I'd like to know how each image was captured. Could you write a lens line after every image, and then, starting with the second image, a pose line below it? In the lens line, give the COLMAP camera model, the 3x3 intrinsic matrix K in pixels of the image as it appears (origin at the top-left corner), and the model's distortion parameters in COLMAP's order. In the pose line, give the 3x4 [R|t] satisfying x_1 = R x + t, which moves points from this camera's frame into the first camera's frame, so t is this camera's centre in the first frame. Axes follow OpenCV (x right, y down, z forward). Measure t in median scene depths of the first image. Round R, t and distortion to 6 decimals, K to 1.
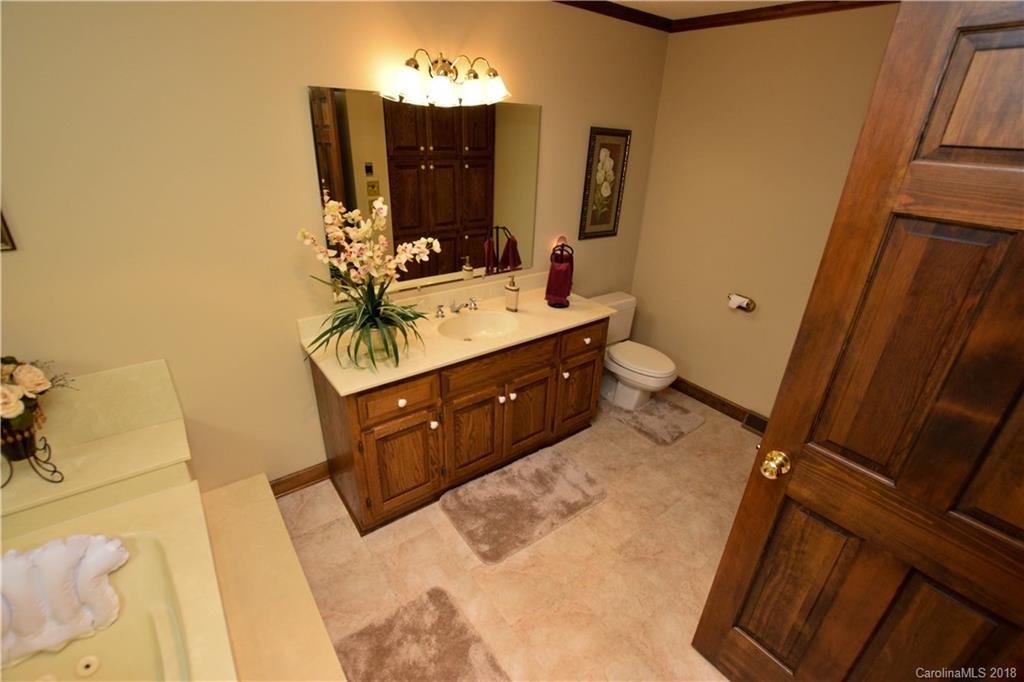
lens RADIAL K [[448.8, 0, 512.0], [0, 448.8, 341.0], [0, 0, 1]] dist [-0.037475, 0.000067]
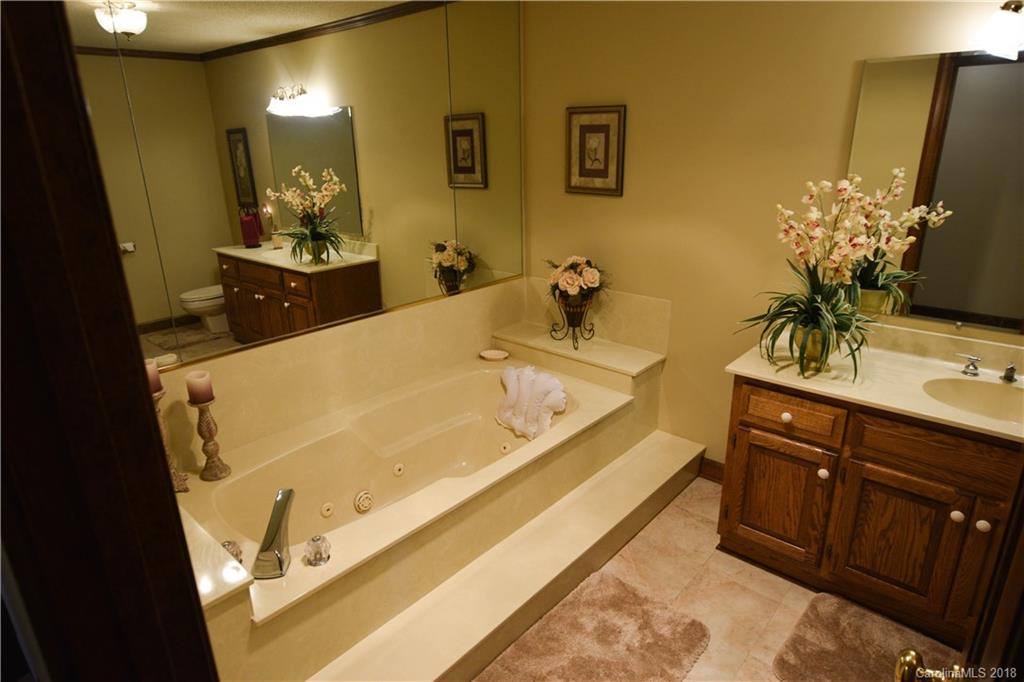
lens RADIAL K [[600.1, 0, 512.0], [0, 600.1, 341.0], [0, 0, 1]] dist [-0.000246, -0.000198]
pose [[0.191876, 0.278976, -0.940934, 0.650042], [-0.395951, 0.899262, 0.185878, 0.004611], [0.898001, 0.336898, 0.283008, 0.163007]]
